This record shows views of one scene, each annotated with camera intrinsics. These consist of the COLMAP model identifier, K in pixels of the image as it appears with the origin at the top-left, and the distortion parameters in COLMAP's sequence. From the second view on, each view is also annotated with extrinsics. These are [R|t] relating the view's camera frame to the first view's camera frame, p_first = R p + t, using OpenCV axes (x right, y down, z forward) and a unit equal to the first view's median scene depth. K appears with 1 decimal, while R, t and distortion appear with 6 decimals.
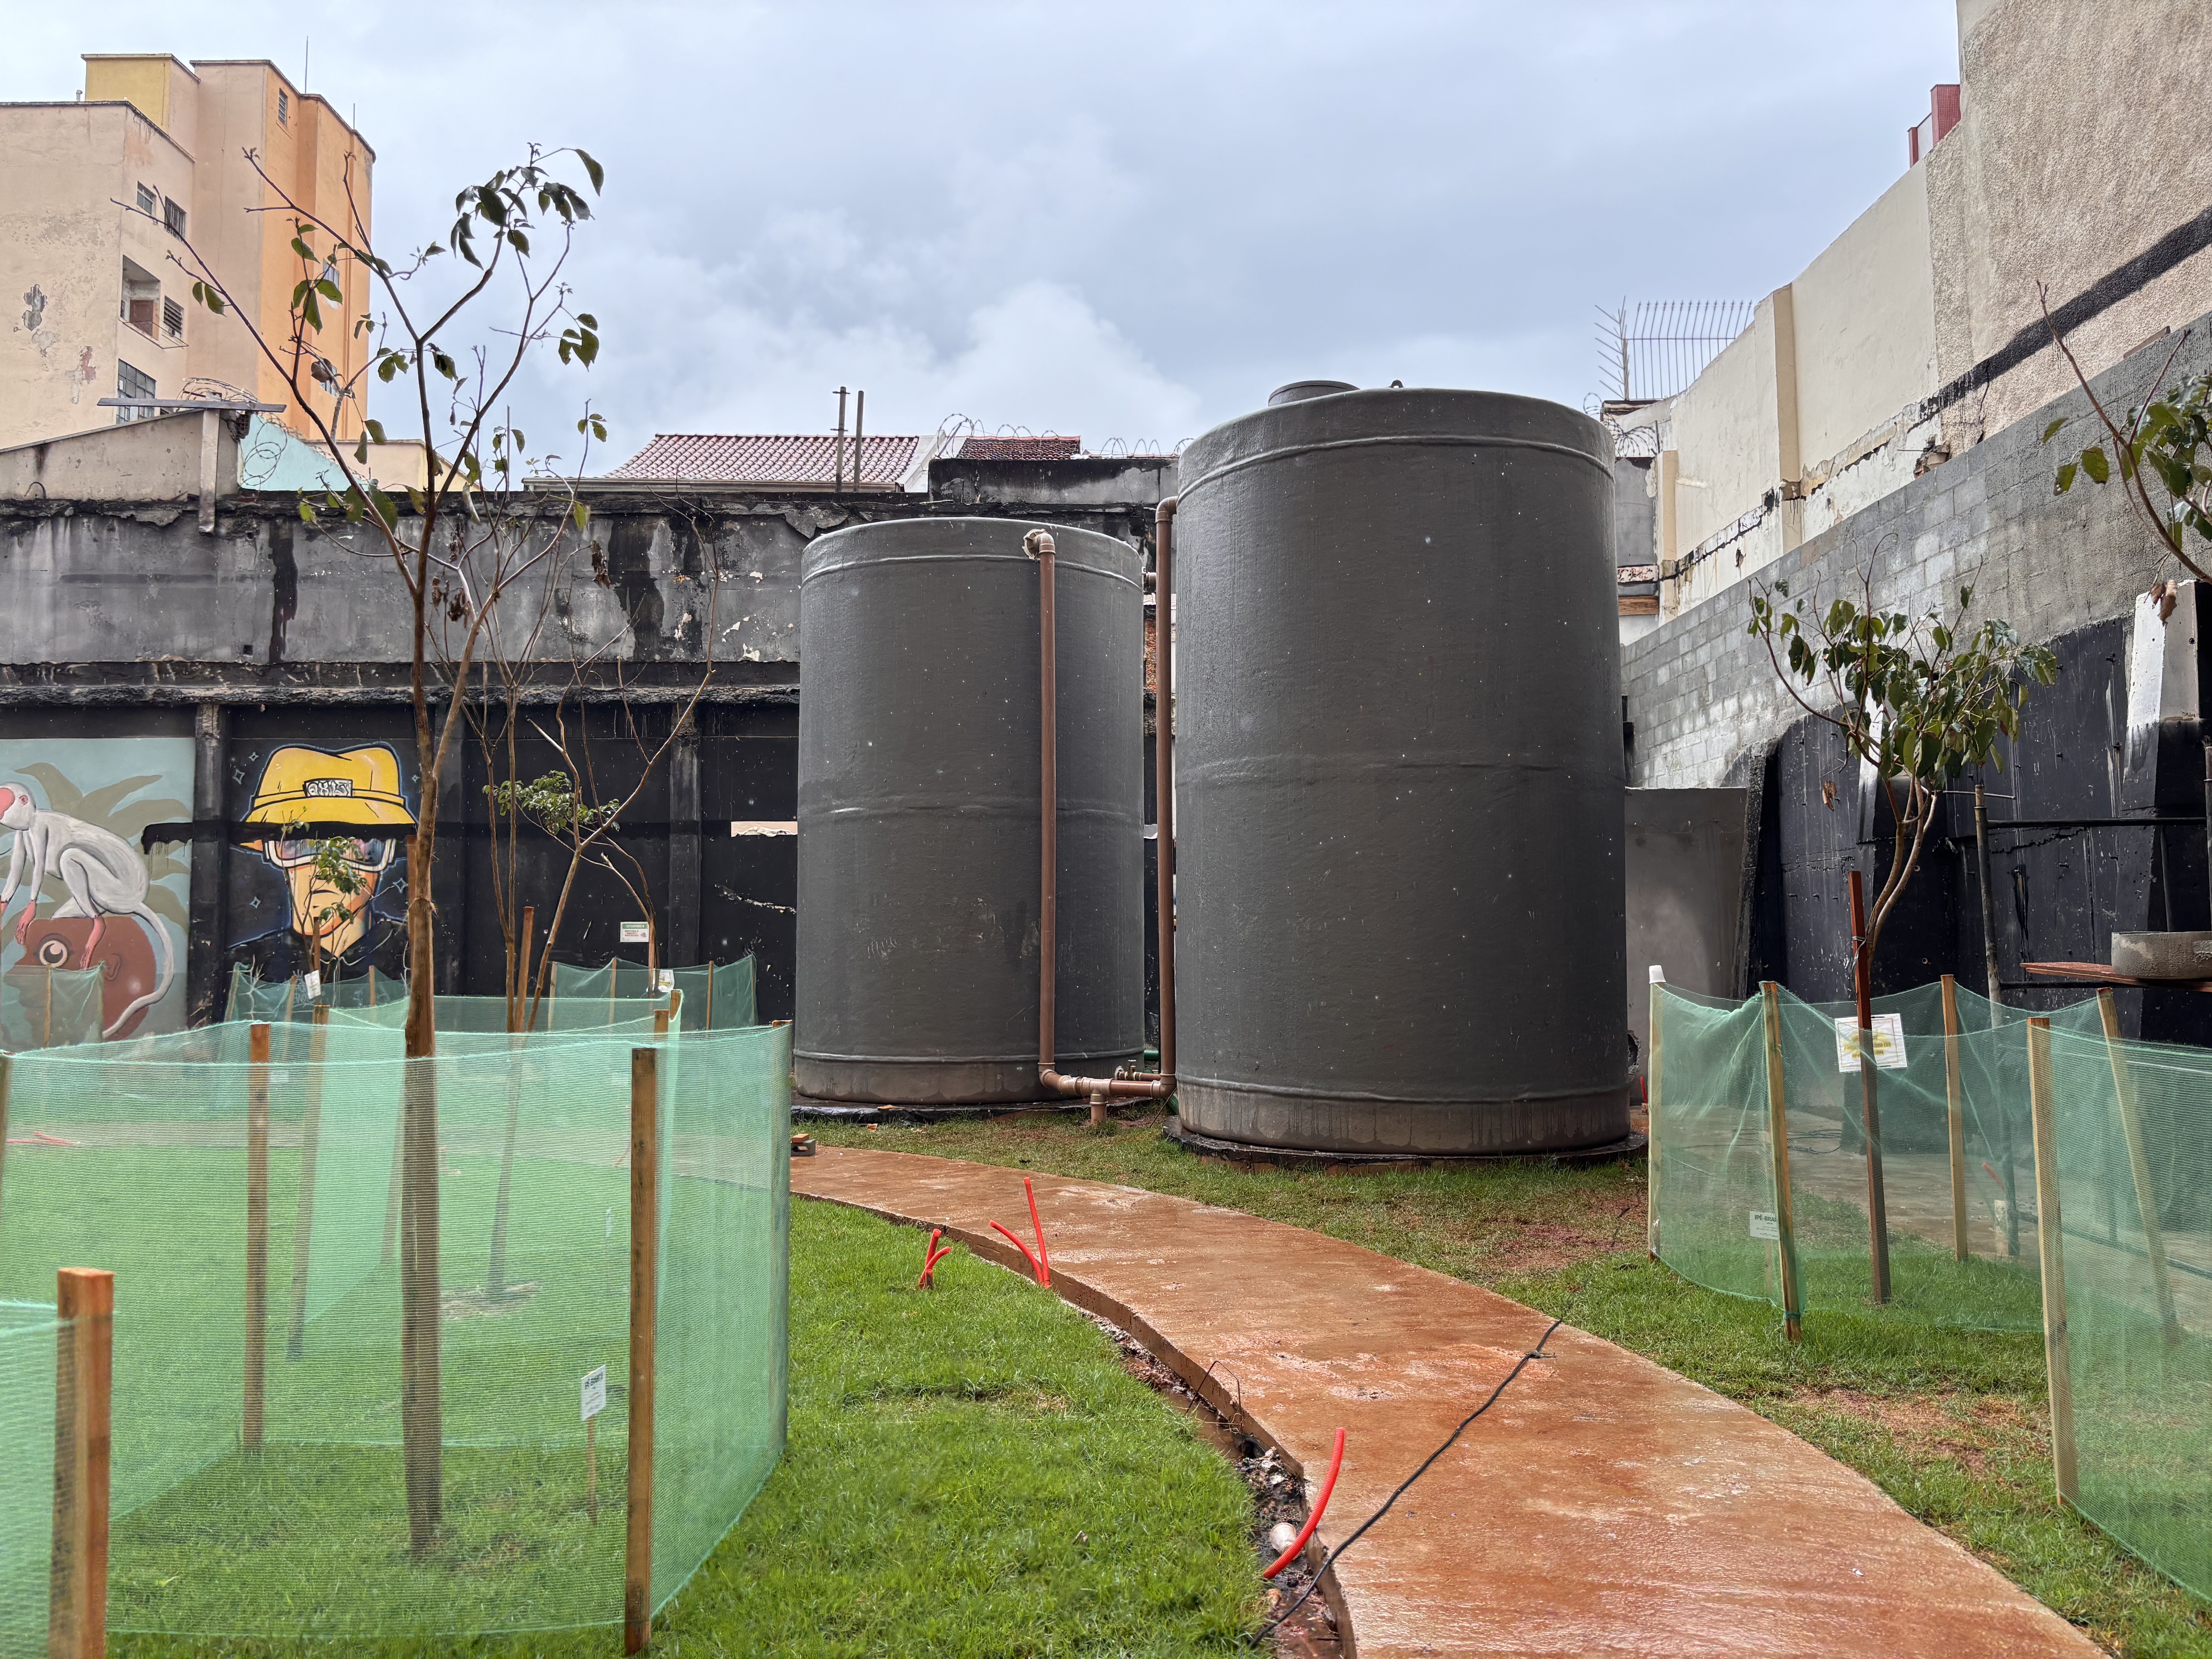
lens RADIAL K [[1676.3, 0, 1108.4], [0, 1676.3, 821.1], [0, 0, 1]] dist [0.060174, -0.071277]
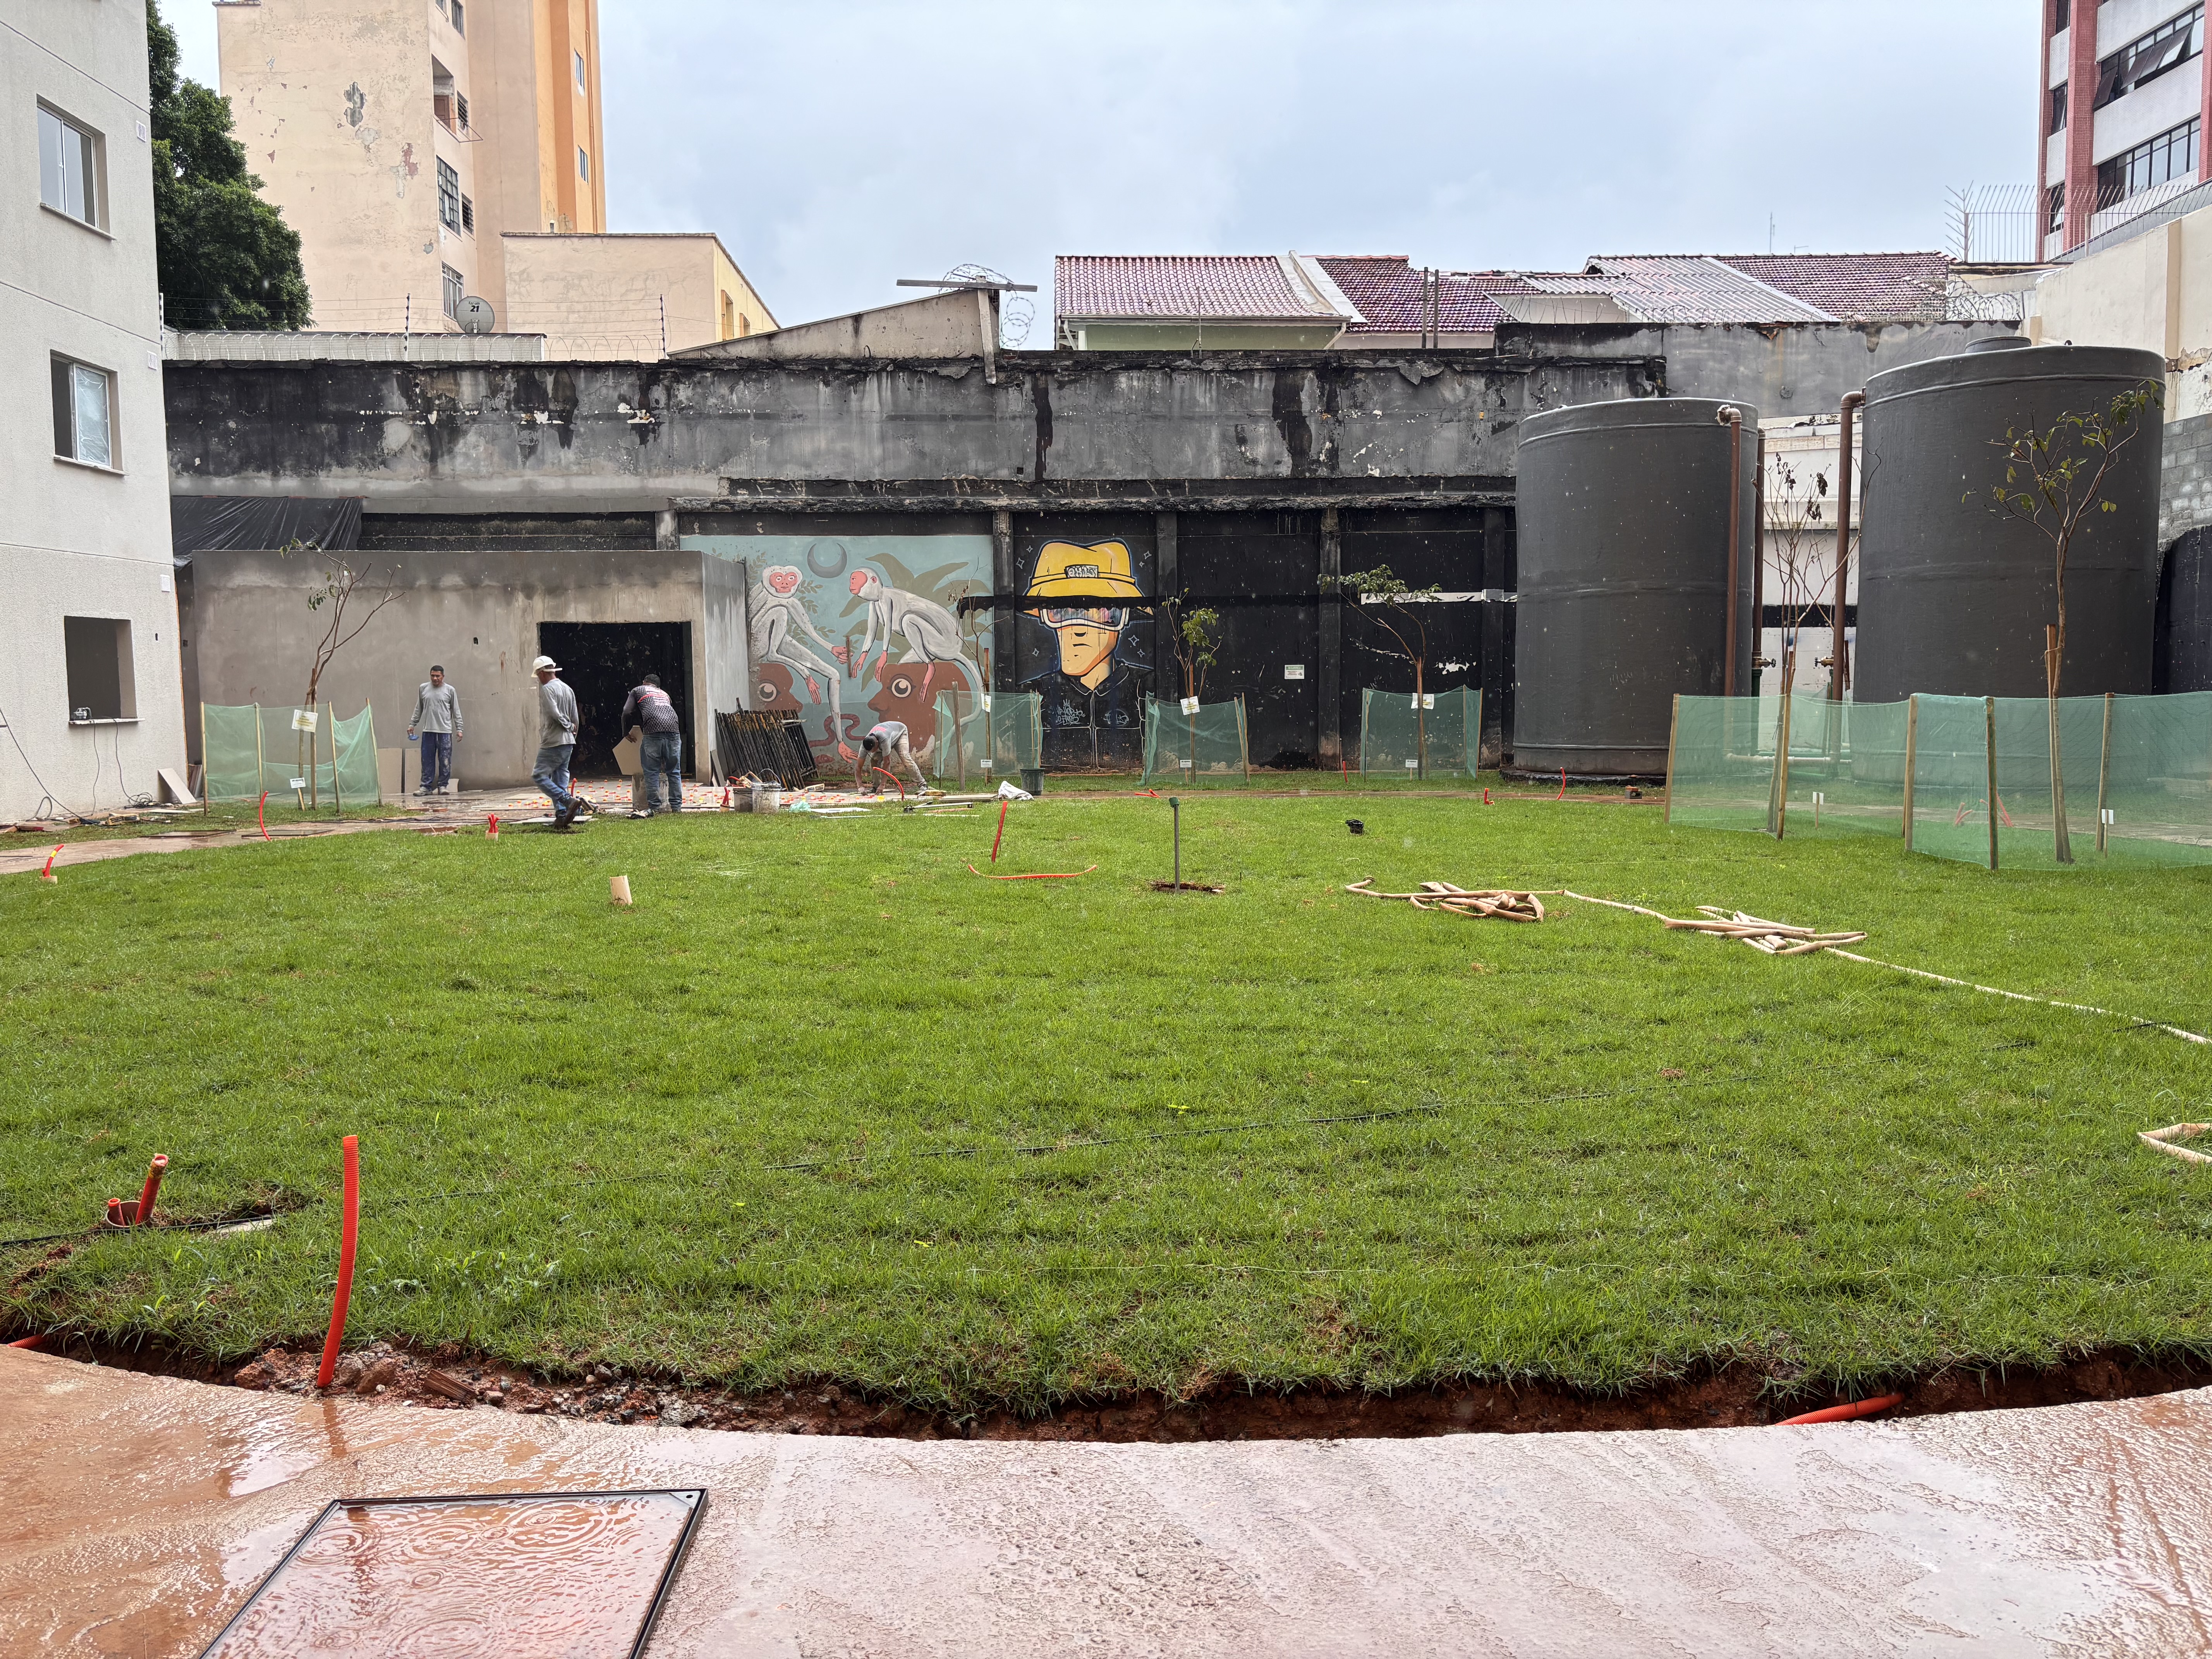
lens RADIAL K [[1676.3, 0, 1088.5], [0, 1676.3, 842.6], [0, 0, 1]] dist [0.060174, -0.071277]
pose [[0.999607, -0.006515, 0.027270, -0.490520], [0.002067, 0.987107, 0.160051, -0.019781], [-0.027961, -0.159932, 0.986732, -0.420366]]
